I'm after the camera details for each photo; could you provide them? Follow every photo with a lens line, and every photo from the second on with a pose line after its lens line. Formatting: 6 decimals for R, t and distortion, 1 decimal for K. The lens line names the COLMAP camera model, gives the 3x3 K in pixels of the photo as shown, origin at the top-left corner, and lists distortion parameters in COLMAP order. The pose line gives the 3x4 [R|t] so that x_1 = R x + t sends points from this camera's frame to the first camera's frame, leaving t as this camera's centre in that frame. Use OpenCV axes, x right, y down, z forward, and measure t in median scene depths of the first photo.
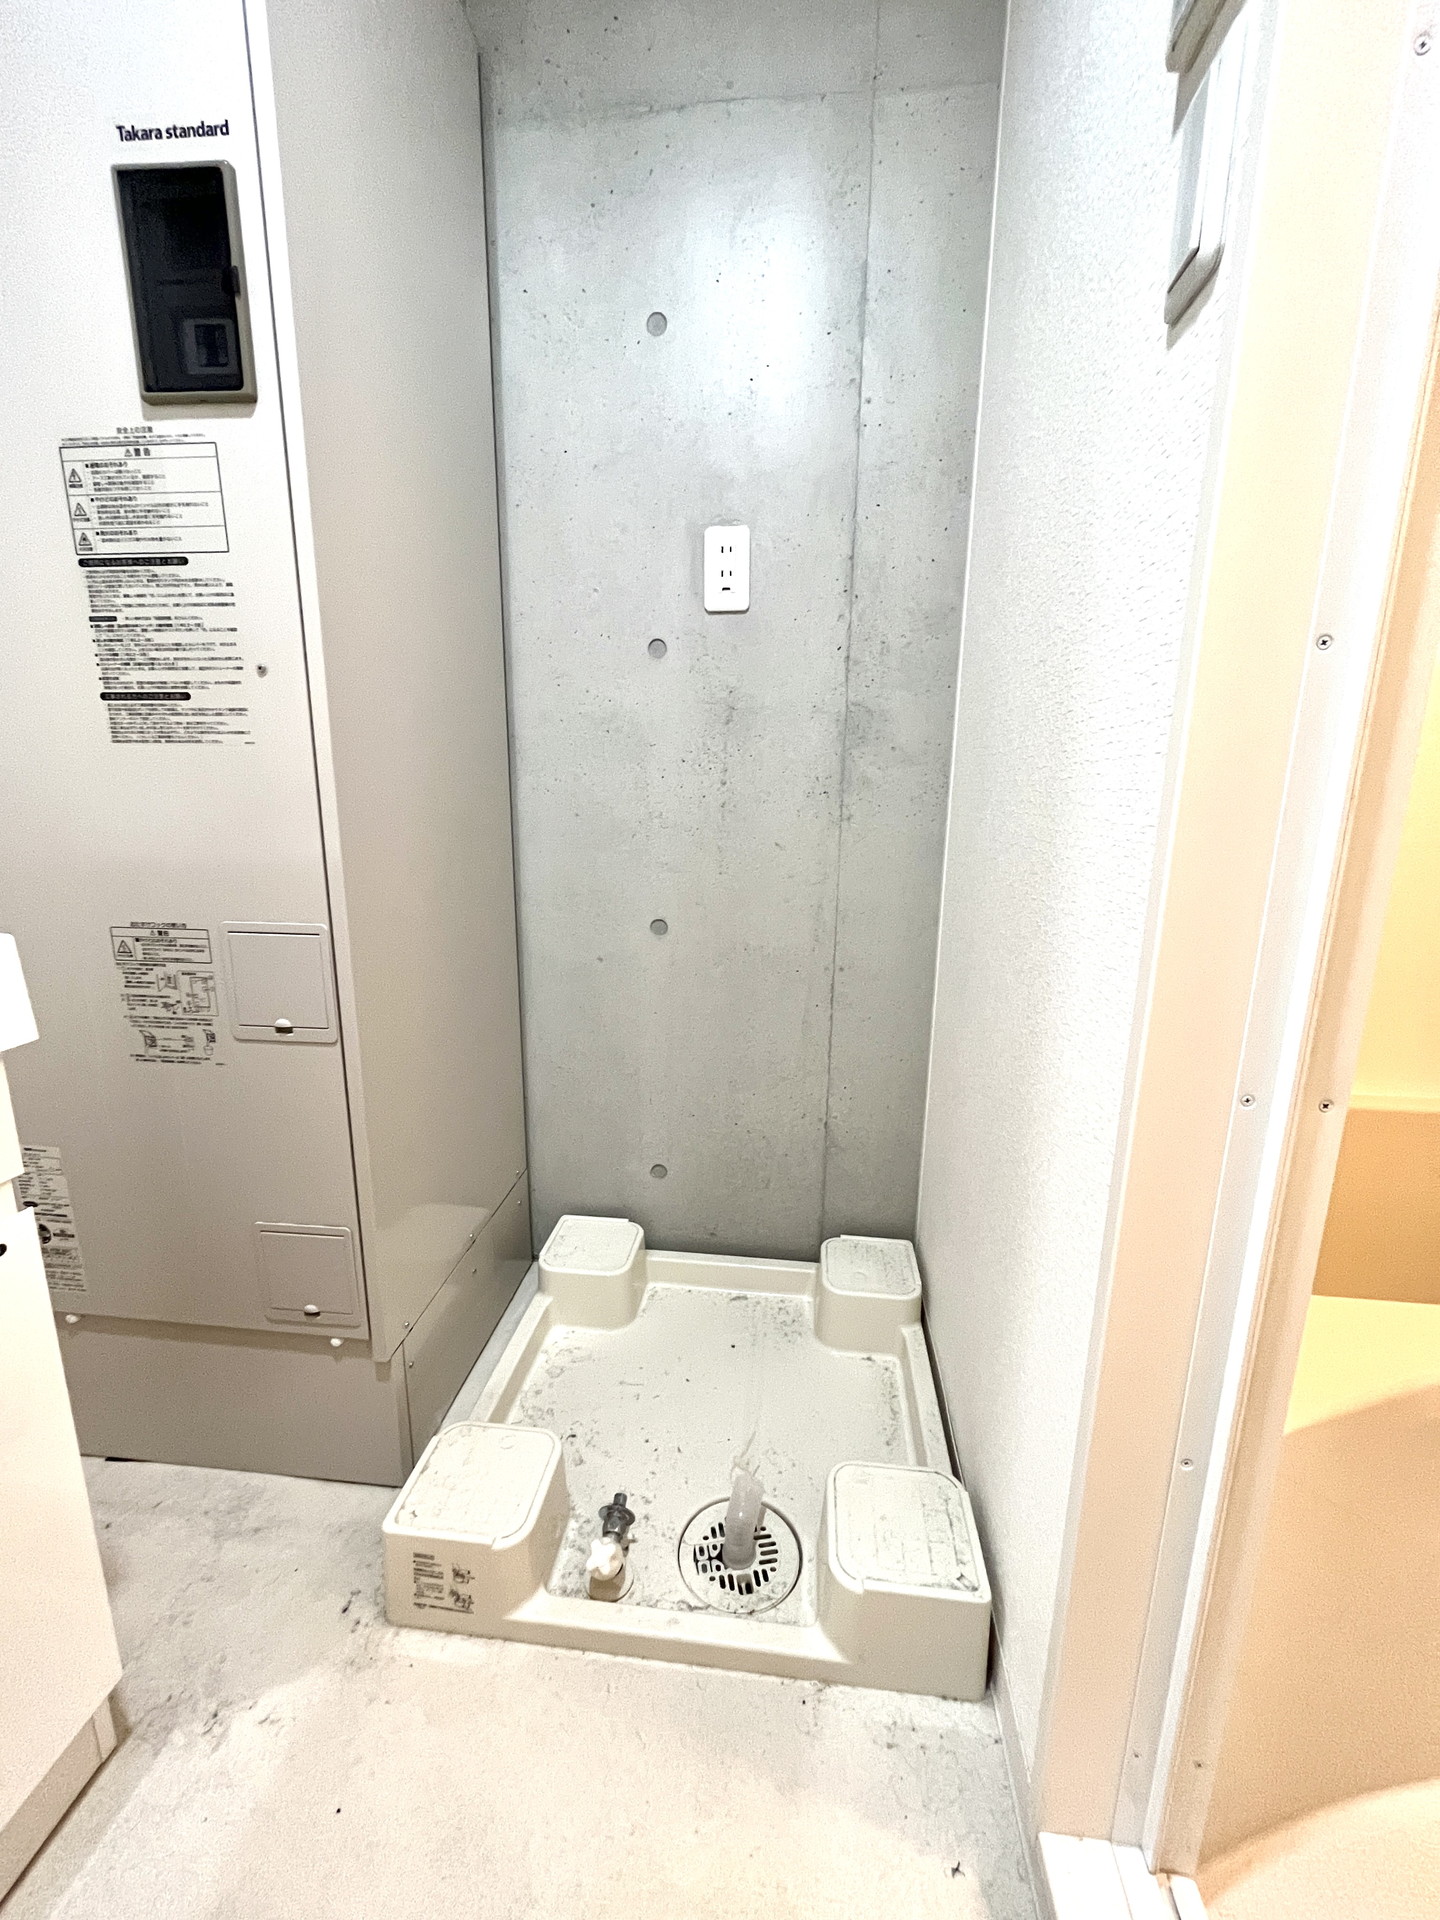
lens RADIAL K [[779.9, 0, 721.9], [0, 779.9, 957.6], [0, 0, 1]] dist [-0.002184, -0.000559]
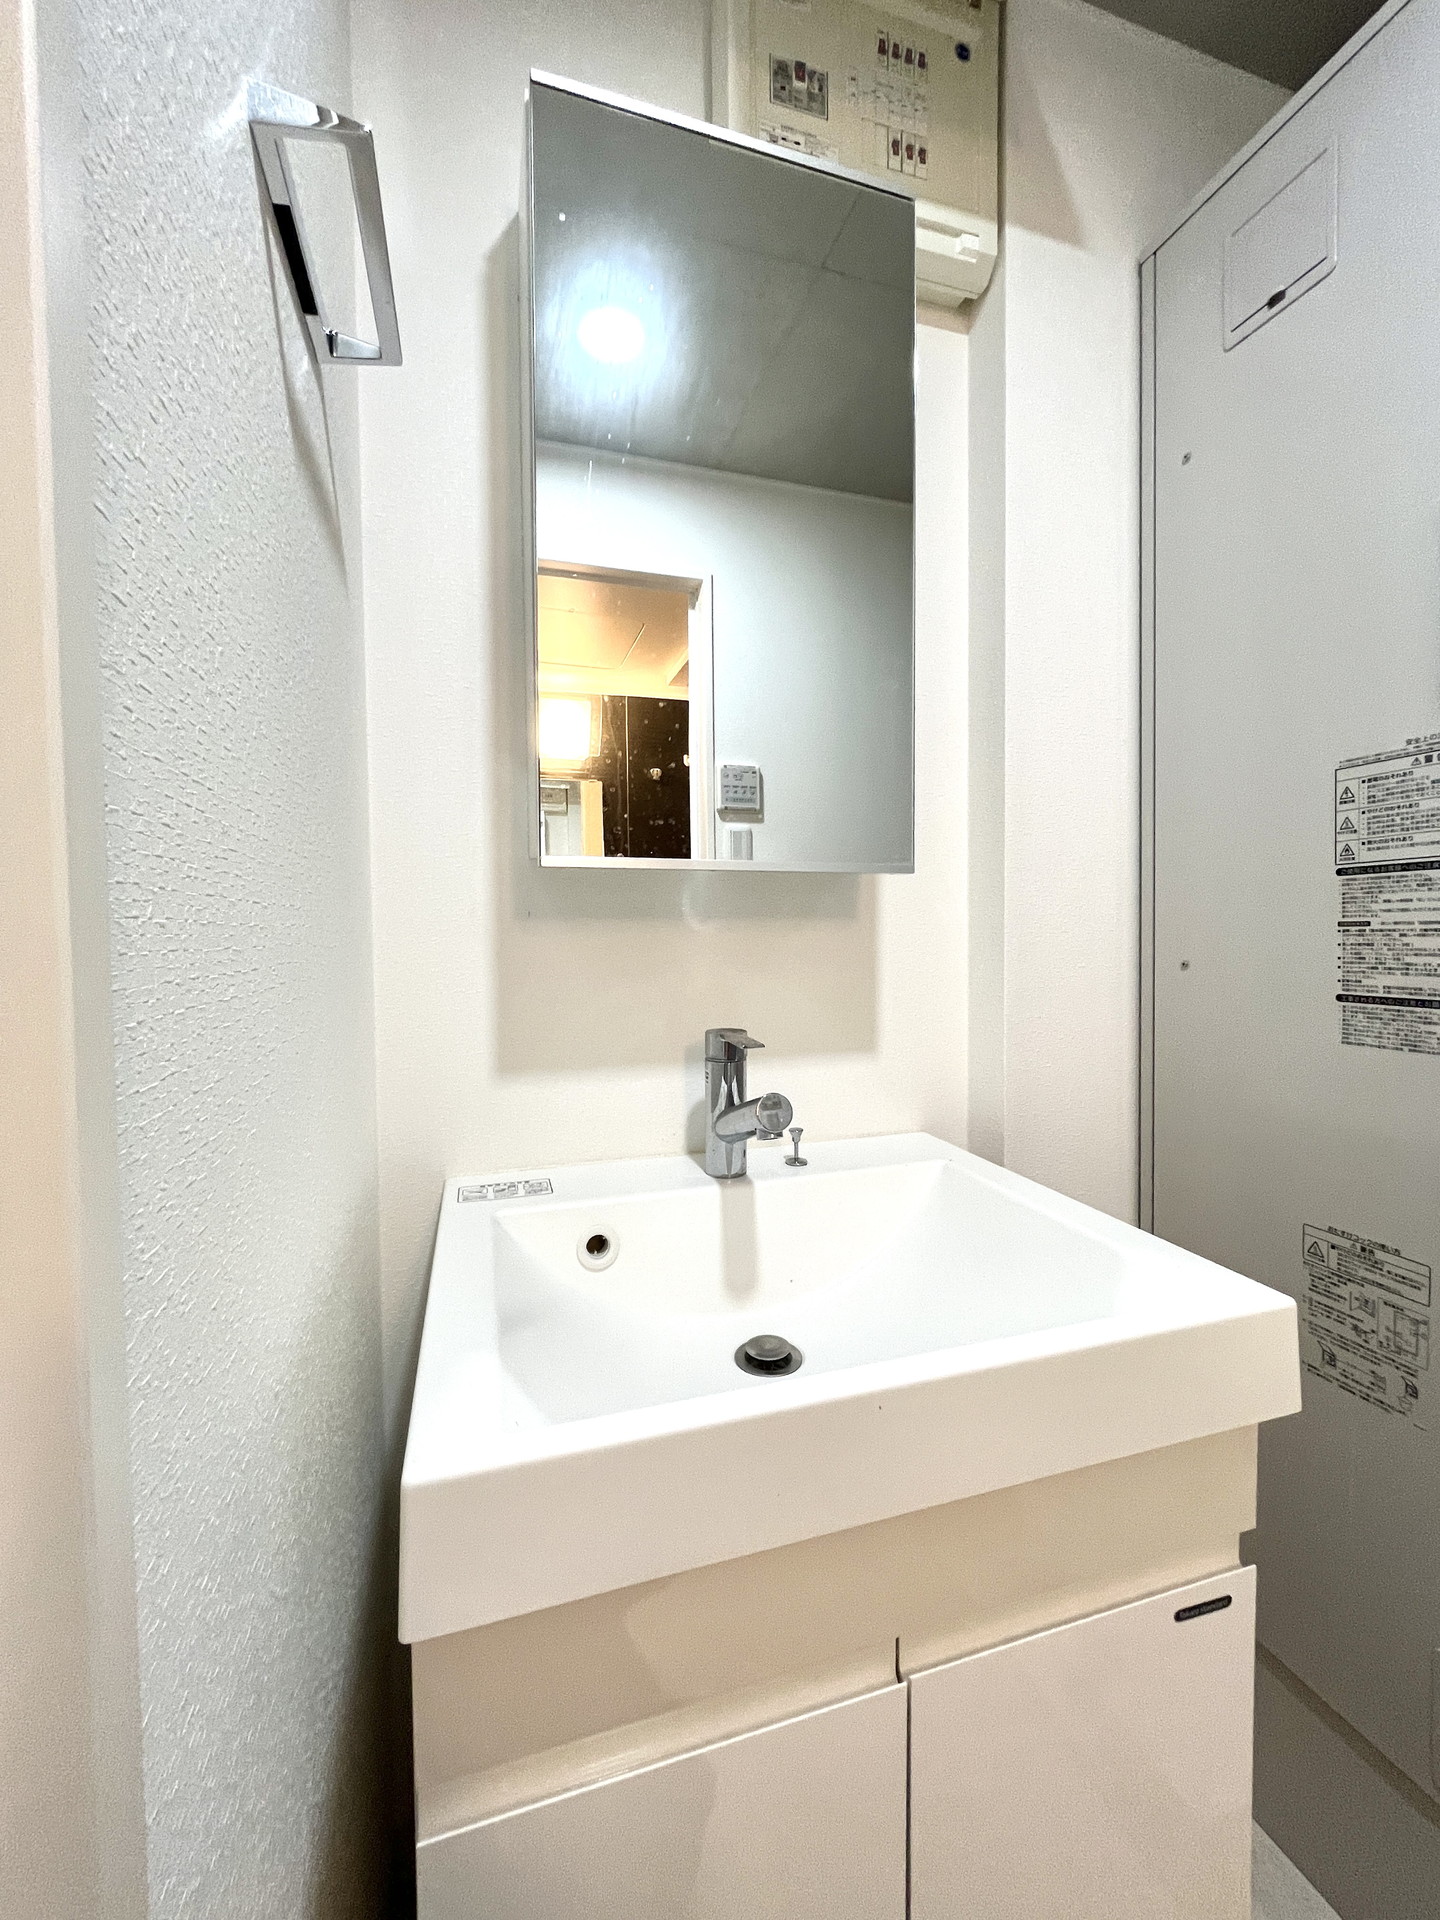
lens RADIAL K [[779.9, 0, 723.4], [0, 779.9, 954.1], [0, 0, 1]] dist [-0.002184, -0.000559]
pose [[0.400121, 0.011778, -0.916387, -0.212658], [-0.177624, 0.981954, -0.064935, -0.192084], [0.899085, 0.188754, 0.394992, -0.093832]]
